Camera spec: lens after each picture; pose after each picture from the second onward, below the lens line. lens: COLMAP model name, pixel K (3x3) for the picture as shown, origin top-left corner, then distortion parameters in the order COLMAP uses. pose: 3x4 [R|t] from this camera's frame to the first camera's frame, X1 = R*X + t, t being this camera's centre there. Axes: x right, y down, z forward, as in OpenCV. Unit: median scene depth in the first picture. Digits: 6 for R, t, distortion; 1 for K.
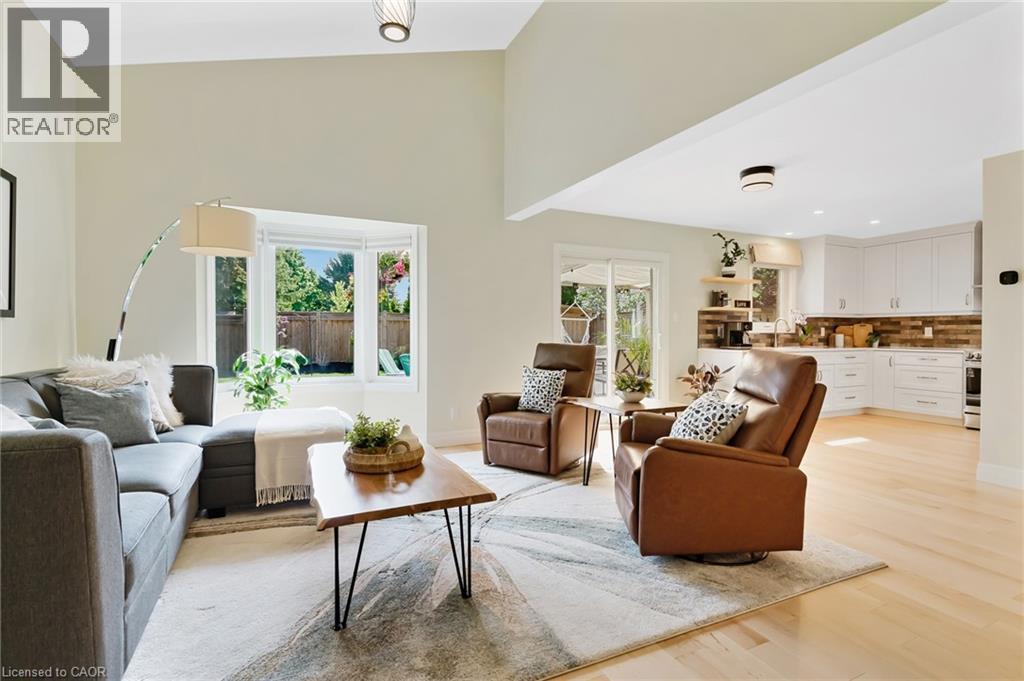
lens RADIAL K [[487.9, 0, 511.3], [0, 487.9, 337.2], [0, 0, 1]] dist [0.001906, 0.000894]
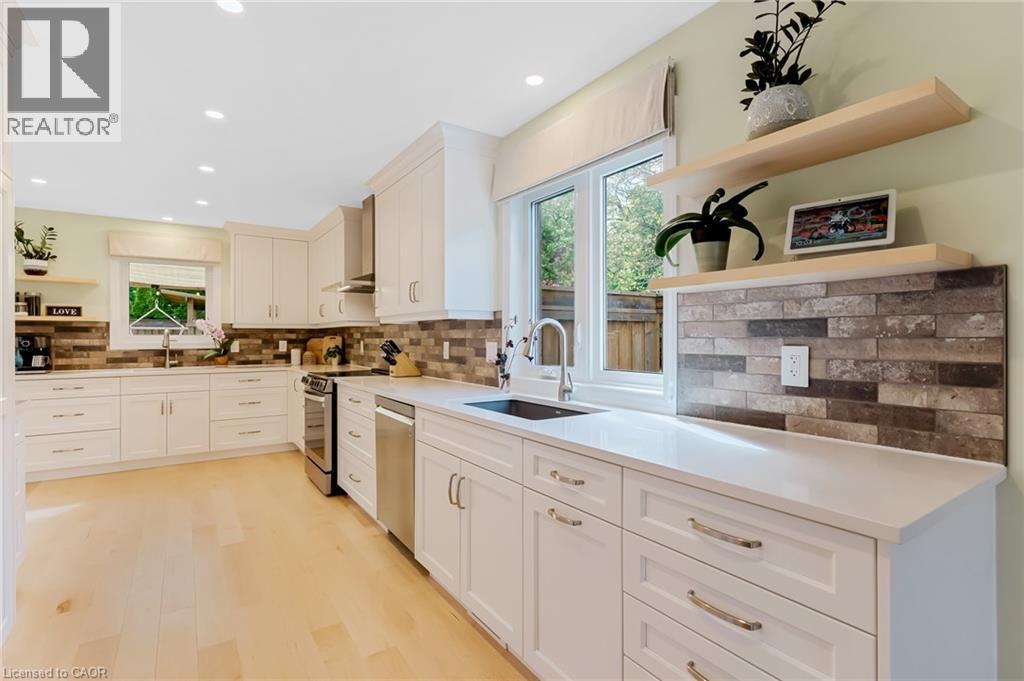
lens RADIAL K [[487.9, 0, 511.3], [0, 487.9, 337.2], [0, 0, 1]] dist [0.001906, 0.000894]
pose [[0.989246, -0.004806, 0.146182, 0.963949], [0.006541, 0.999914, -0.011391, -0.015336], [-0.146115, 0.012224, 0.989192, 0.169302]]
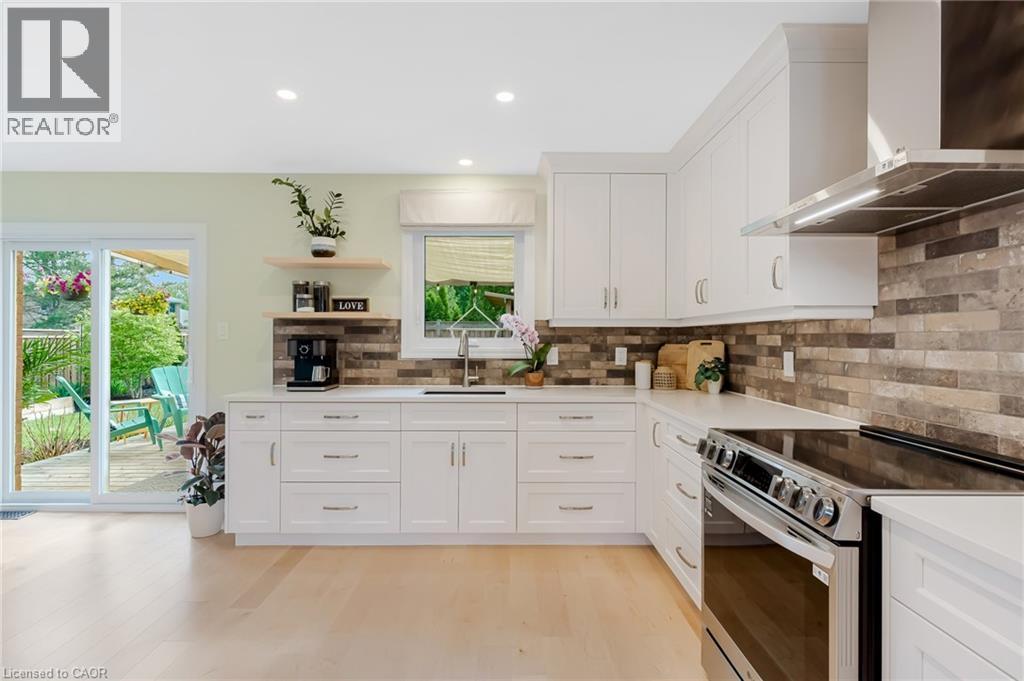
lens RADIAL K [[487.9, 0, 511.3], [0, 487.9, 337.2], [0, 0, 1]] dist [0.001906, 0.000894]
pose [[0.906061, -0.000867, -0.423147, 0.806191], [-0.005147, 0.999901, -0.013069, -0.025064], [0.423117, 0.014019, 0.905967, 0.554658]]
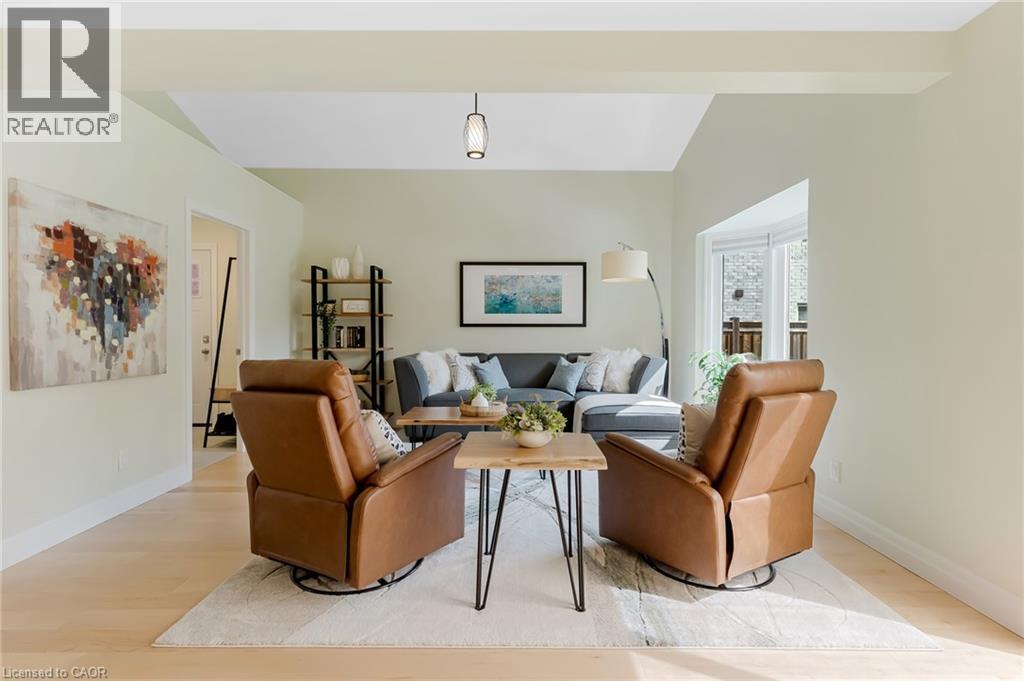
lens RADIAL K [[487.9, 0, 511.3], [0, 487.9, 337.2], [0, 0, 1]] dist [0.001906, 0.000894]
pose [[-0.446407, 0.006242, -0.894808, 0.413800], [-0.012350, 0.999837, 0.013136, -0.007569], [0.894745, 0.016915, -0.446257, 0.638424]]
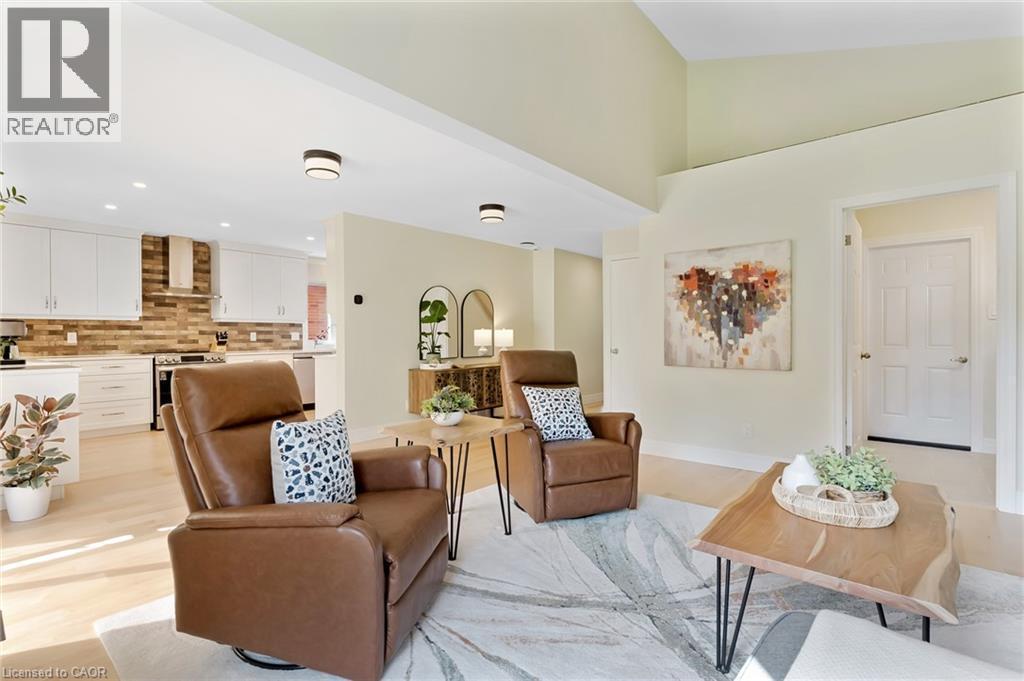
lens RADIAL K [[487.9, 0, 511.3], [0, 487.9, 337.2], [0, 0, 1]] dist [0.001906, 0.000894]
pose [[-0.403640, -0.003212, 0.914912, -0.266592], [0.014552, 0.999845, 0.009930, -0.008724], [-0.914802, 0.017322, -0.403531, 0.622325]]
